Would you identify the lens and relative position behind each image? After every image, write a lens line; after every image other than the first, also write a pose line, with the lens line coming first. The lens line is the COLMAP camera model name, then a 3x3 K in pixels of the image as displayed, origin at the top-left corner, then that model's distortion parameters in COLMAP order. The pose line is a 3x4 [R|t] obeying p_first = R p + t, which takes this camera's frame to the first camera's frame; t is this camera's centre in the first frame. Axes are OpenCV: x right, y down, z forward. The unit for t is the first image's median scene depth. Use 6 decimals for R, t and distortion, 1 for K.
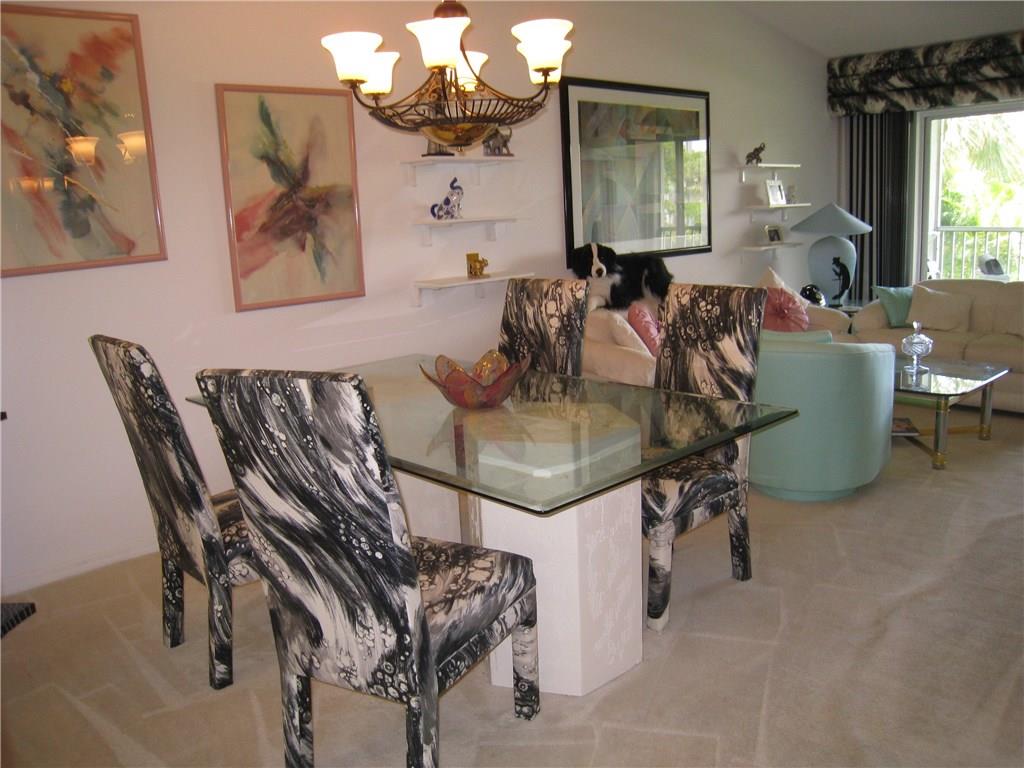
lens RADIAL K [[864.3, 0, 517.1], [0, 864.3, 396.8], [0, 0, 1]] dist [-0.155327, 0.116319]
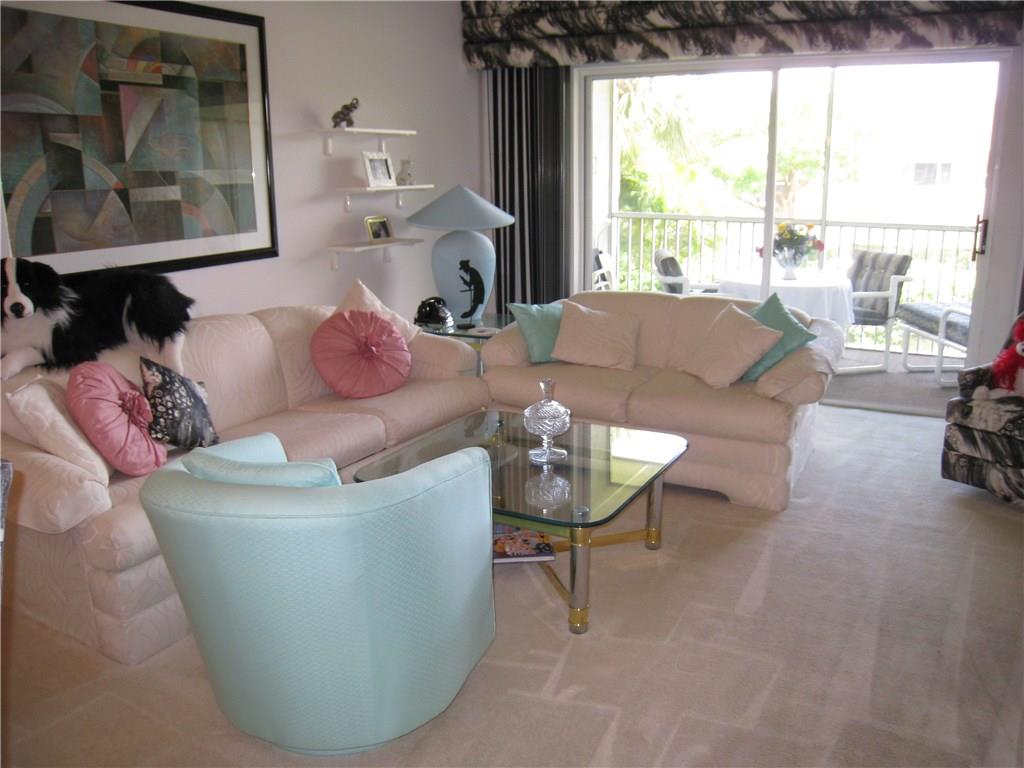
lens RADIAL K [[864.3, 0, 517.1], [0, 864.3, 396.8], [0, 0, 1]] dist [-0.155327, 0.116319]
pose [[0.946626, -0.044110, 0.319302, 0.178516], [0.034216, 0.998746, 0.036535, -0.073011], [-0.320513, -0.023660, 0.946949, 0.282290]]
